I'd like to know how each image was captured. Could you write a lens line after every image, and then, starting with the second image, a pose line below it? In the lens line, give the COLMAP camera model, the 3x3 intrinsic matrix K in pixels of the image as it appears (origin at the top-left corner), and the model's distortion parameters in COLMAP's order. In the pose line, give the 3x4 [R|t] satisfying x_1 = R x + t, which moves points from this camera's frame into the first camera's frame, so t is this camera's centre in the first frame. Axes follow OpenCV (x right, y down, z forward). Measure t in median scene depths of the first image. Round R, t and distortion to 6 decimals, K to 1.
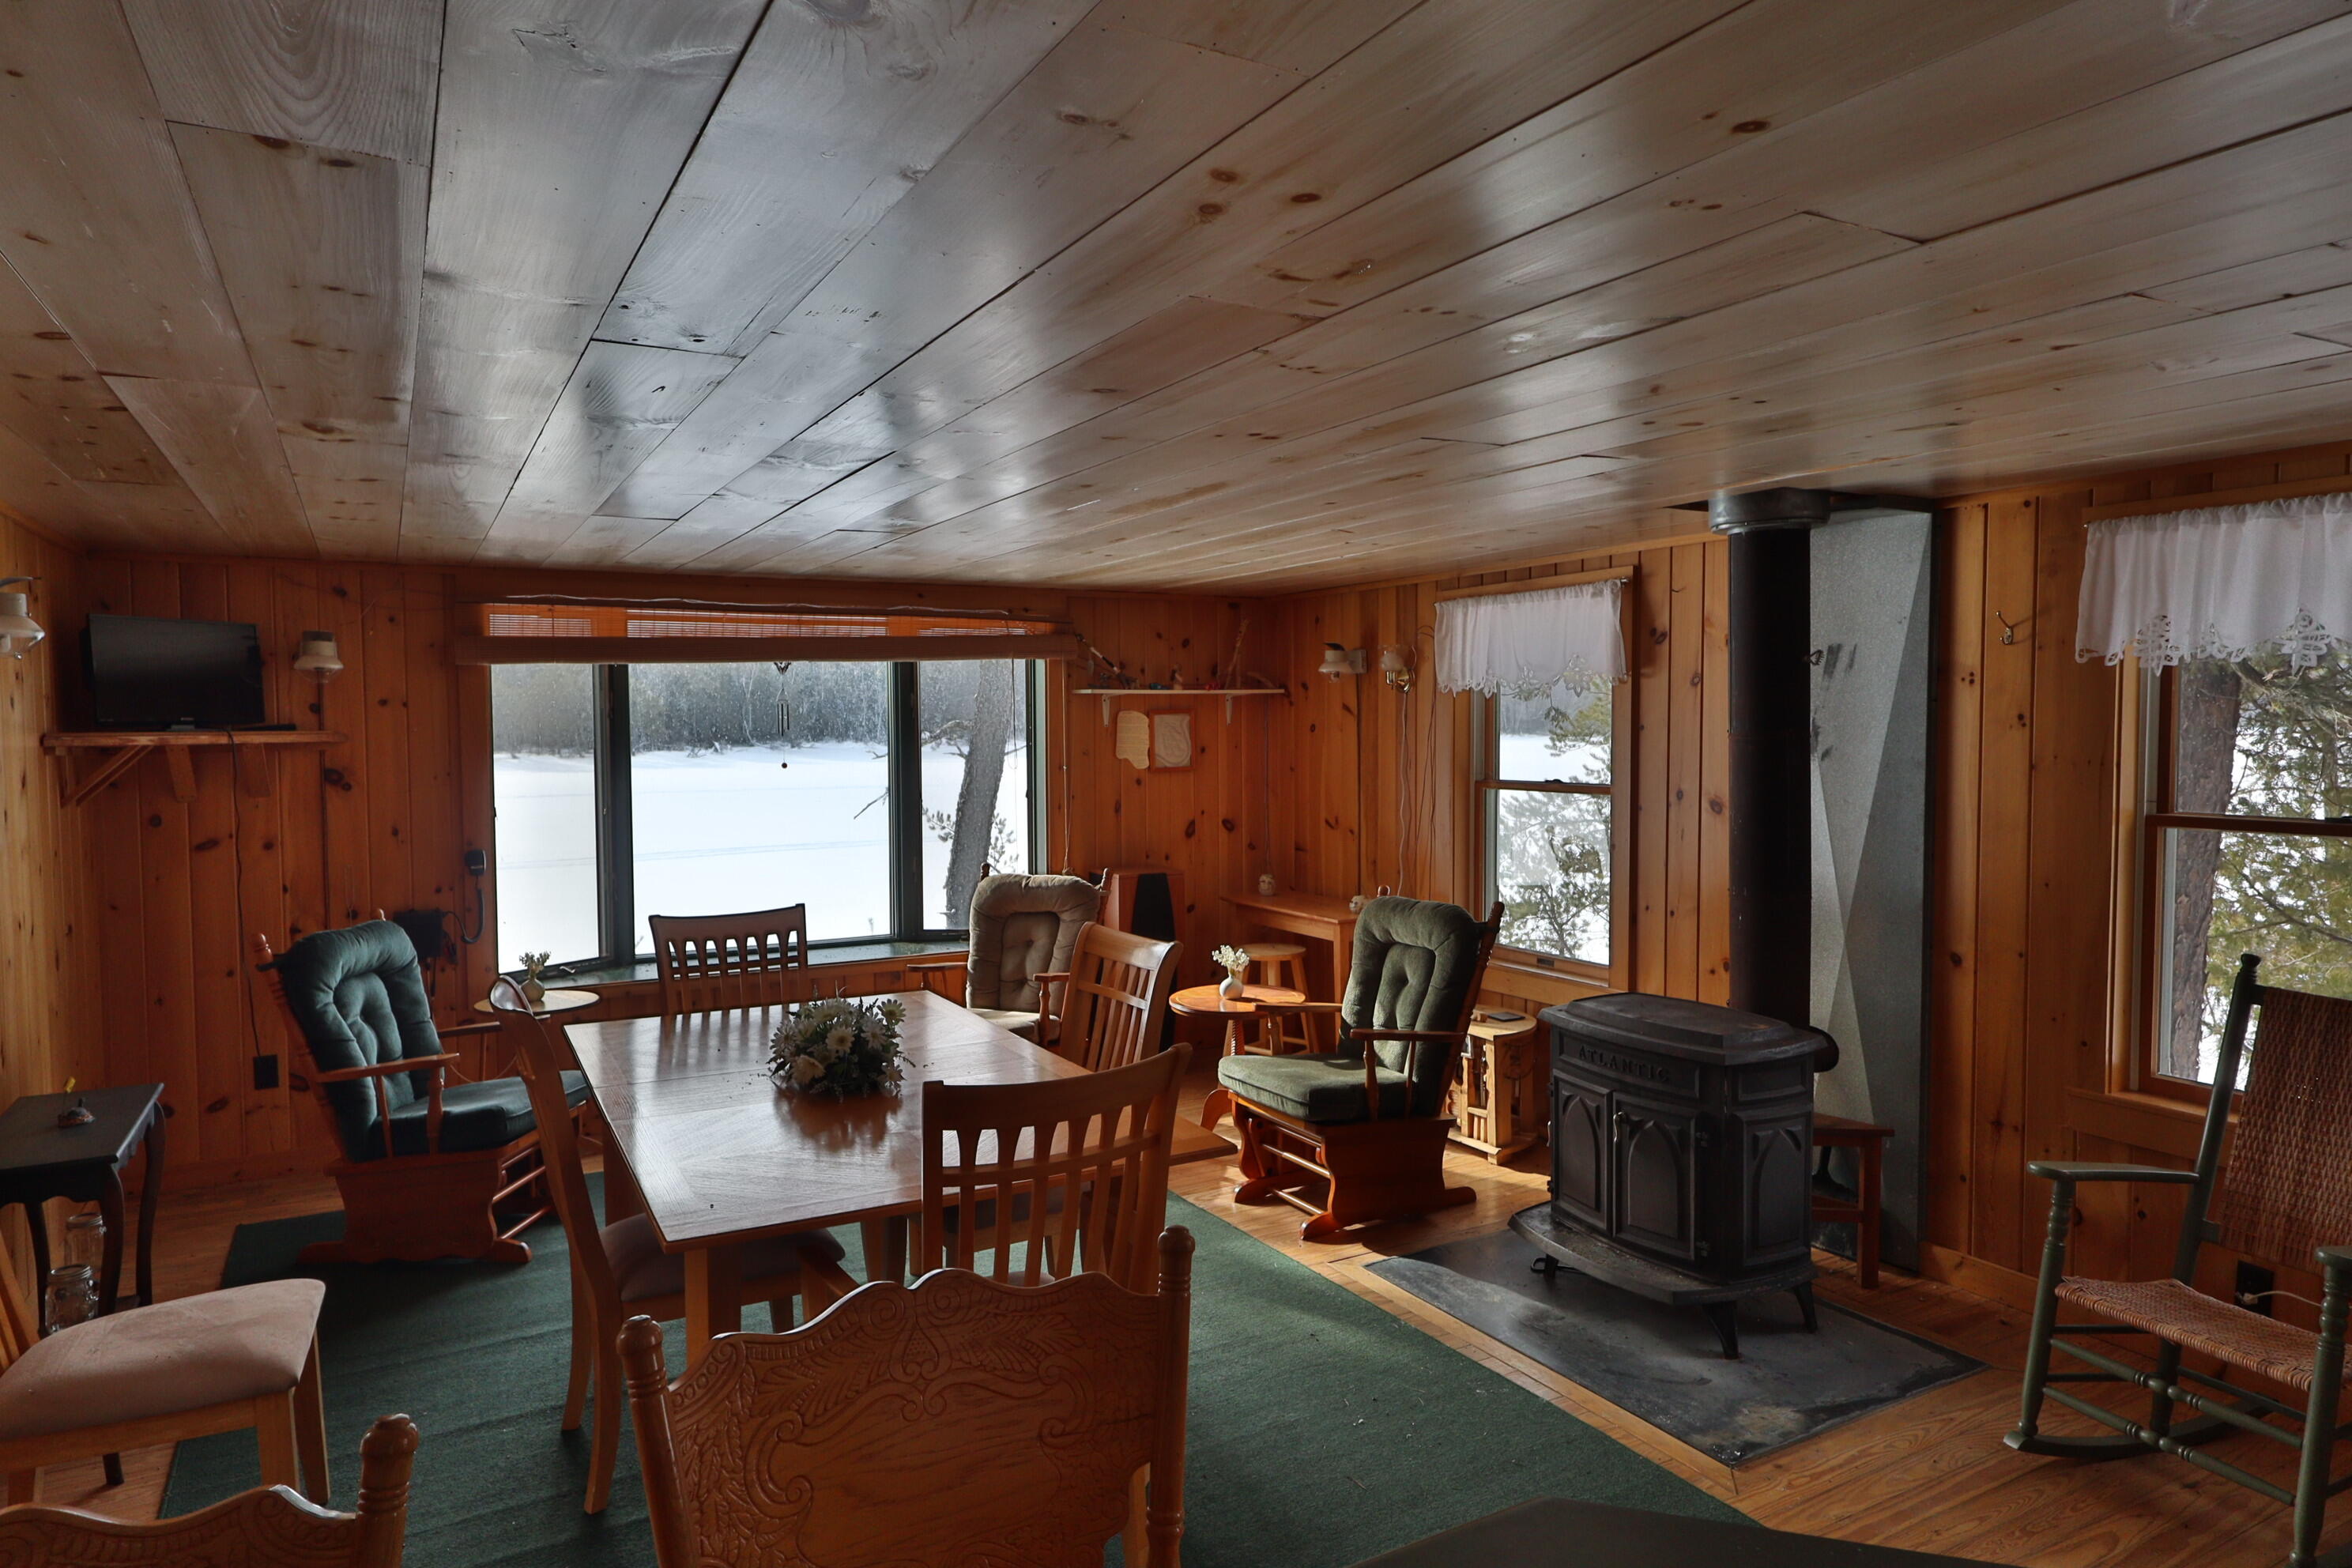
lens RADIAL K [[1404.4, 0, 1176.0], [0, 1404.4, 784.0], [0, 0, 1]] dist [0.023823, 0.000014]
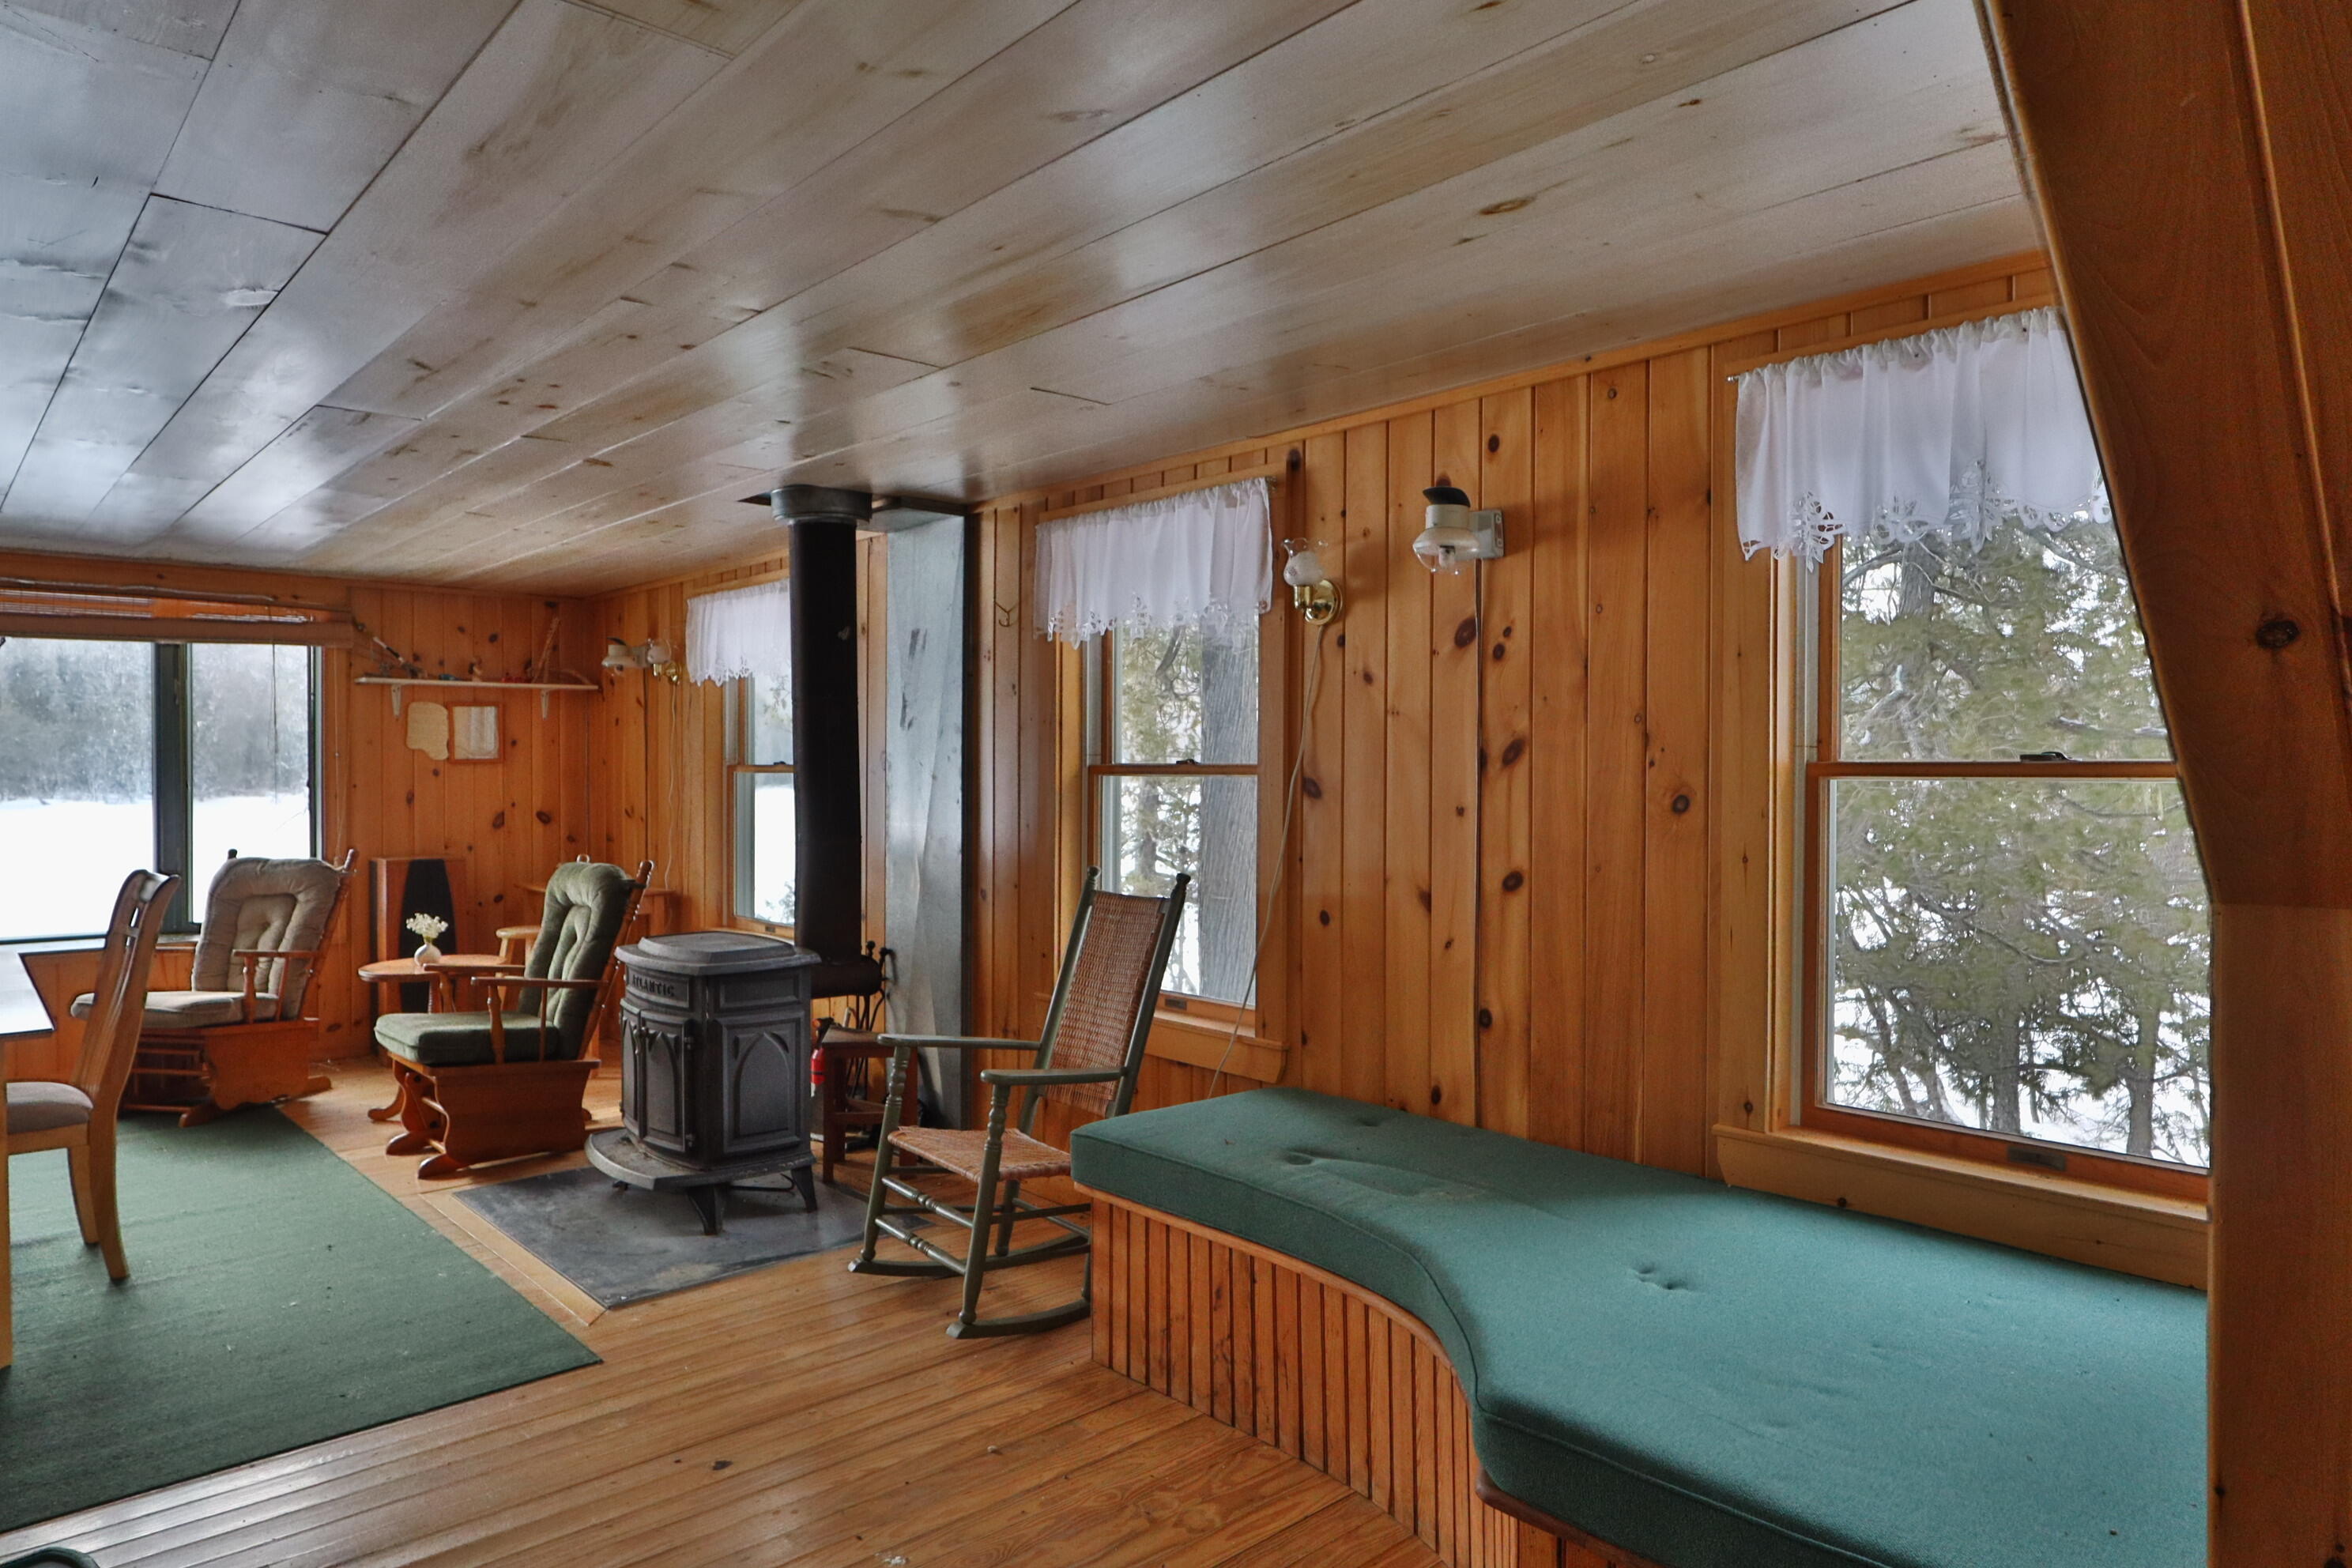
lens RADIAL K [[1410.1, 0, 1176.0], [0, 1410.1, 784.0], [0, 0, 1]] dist [0.004264, -0.000350]
pose [[0.975344, 0.006106, 0.220607, 0.307595], [0.002183, 0.999301, -0.037312, 0.052455], [-0.220680, 0.036874, 0.974649, -0.124345]]
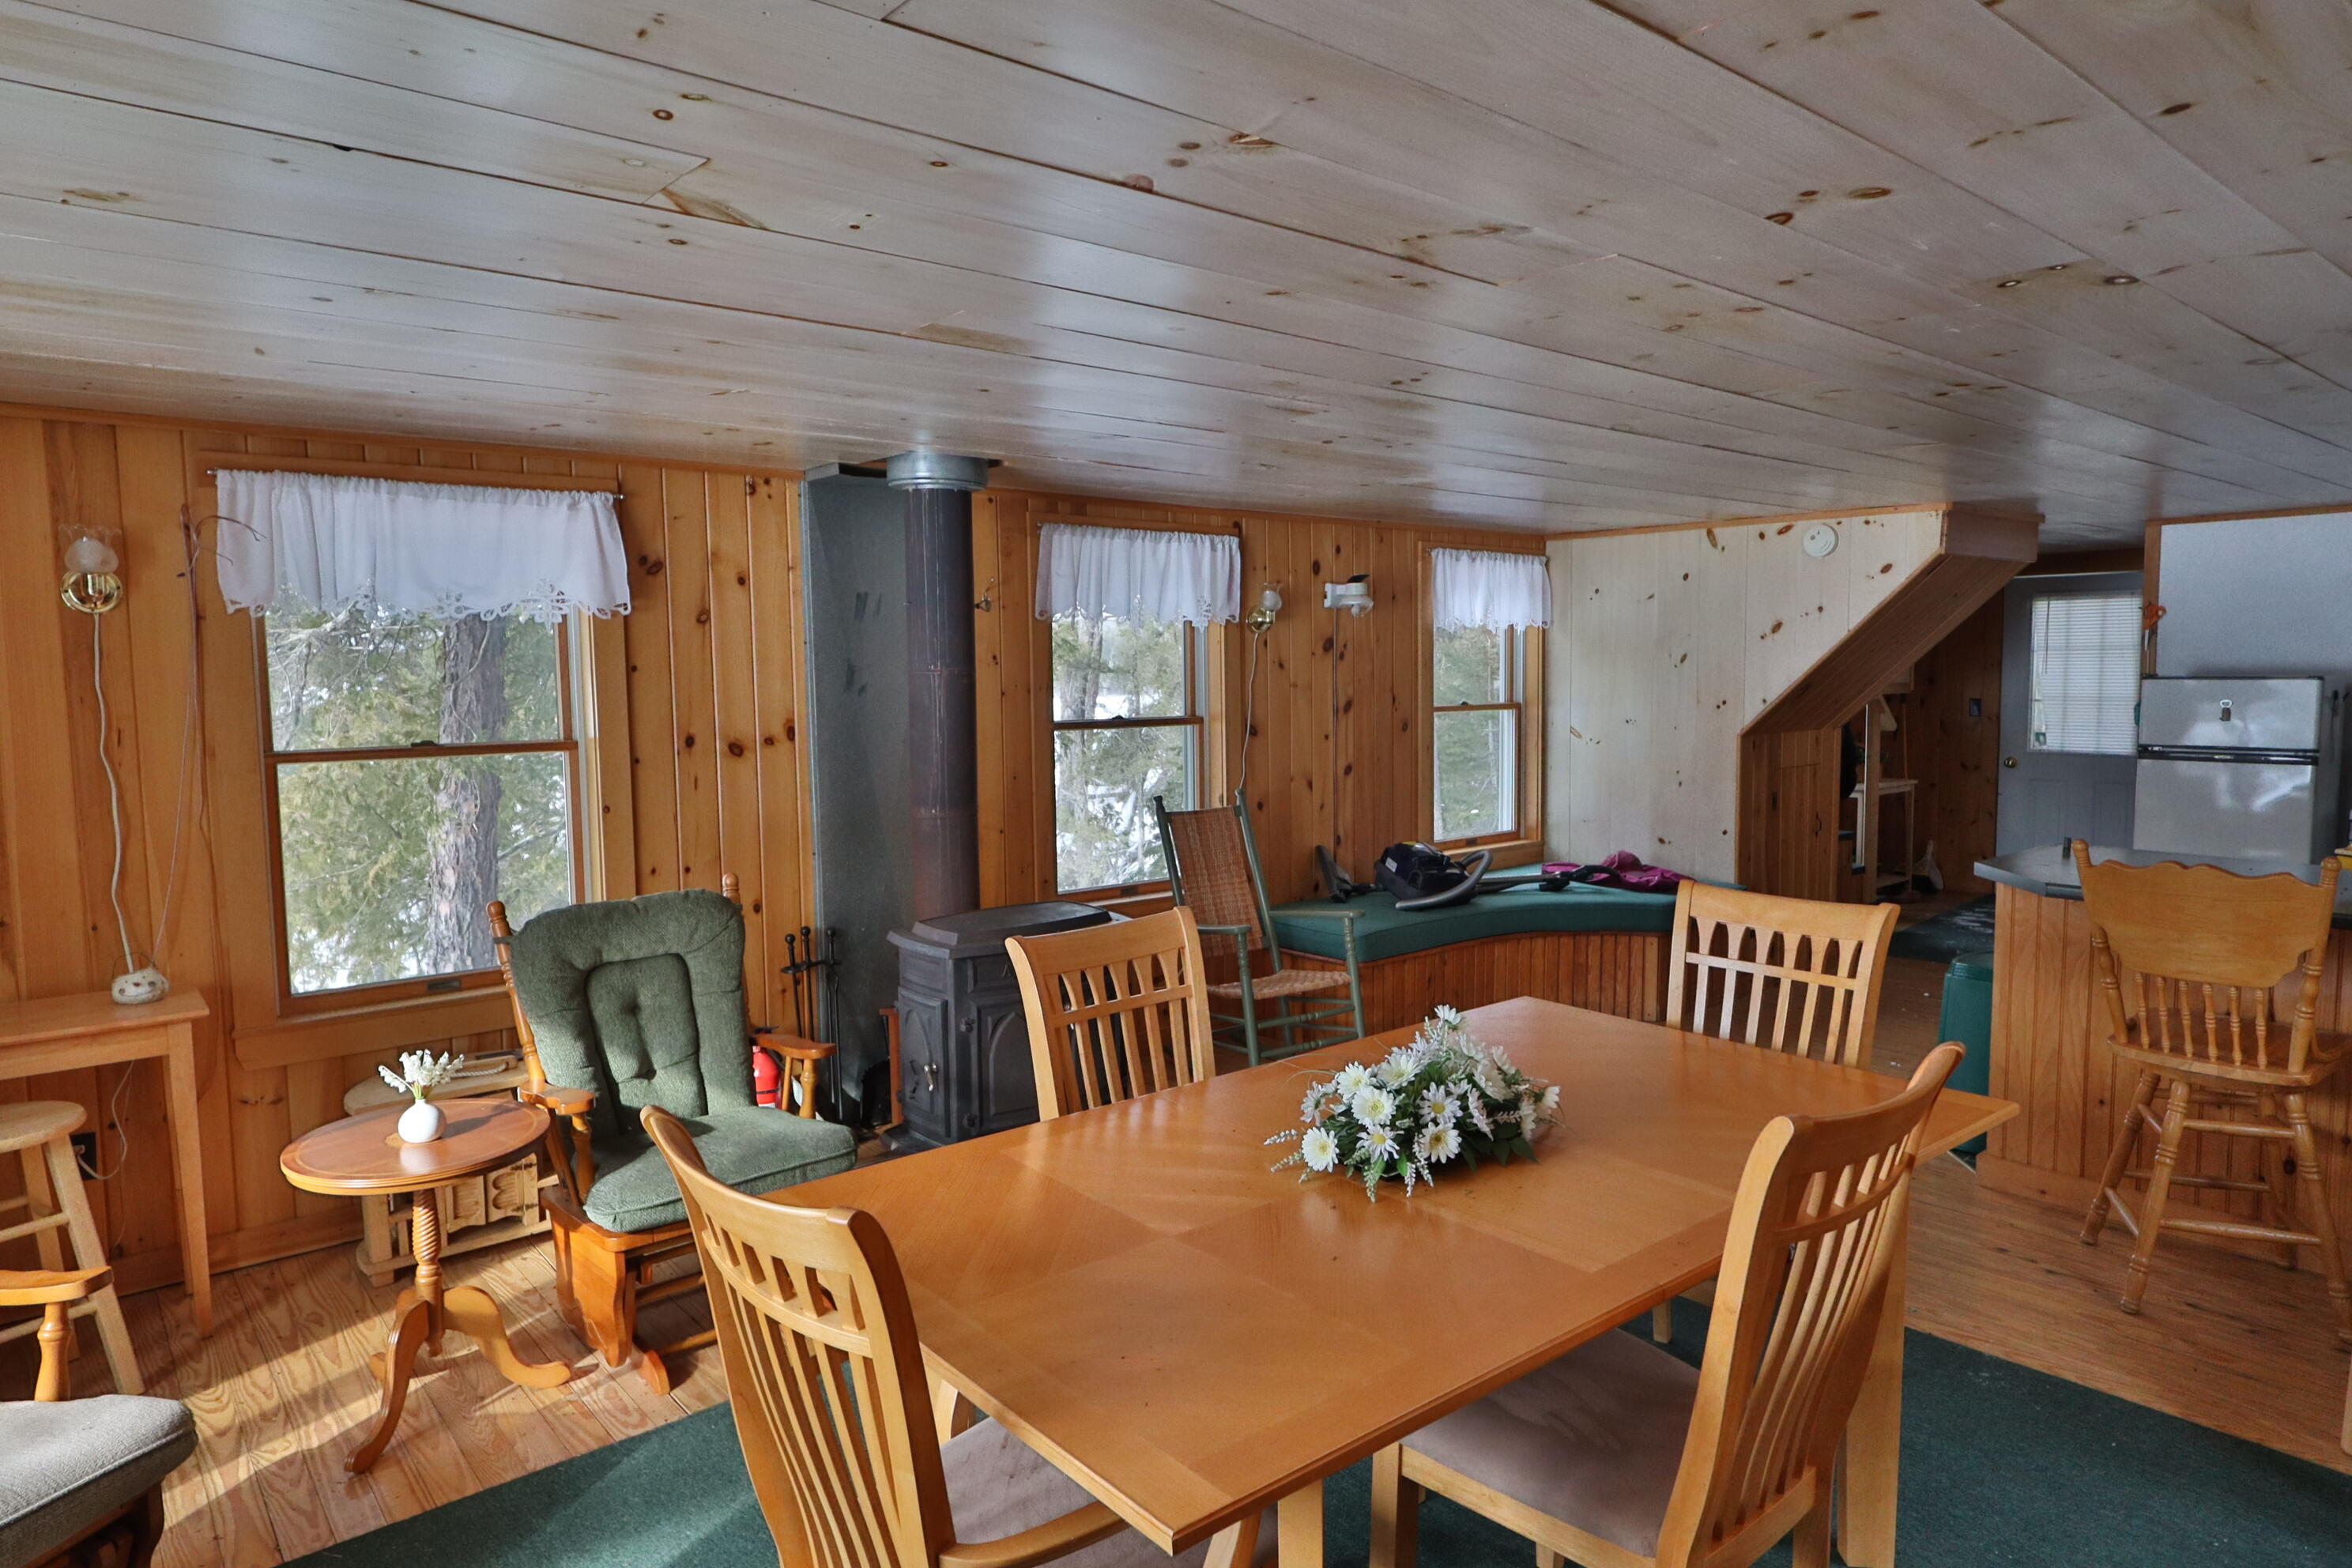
lens RADIAL K [[1410.1, 0, 1176.0], [0, 1410.1, 784.0], [0, 0, 1]] dist [0.004264, -0.000350]
pose [[-0.181406, -0.077991, 0.980311, -0.506084], [0.053999, 0.994556, 0.089116, -0.024428], [-0.981925, 0.069102, -0.176208, 0.704976]]
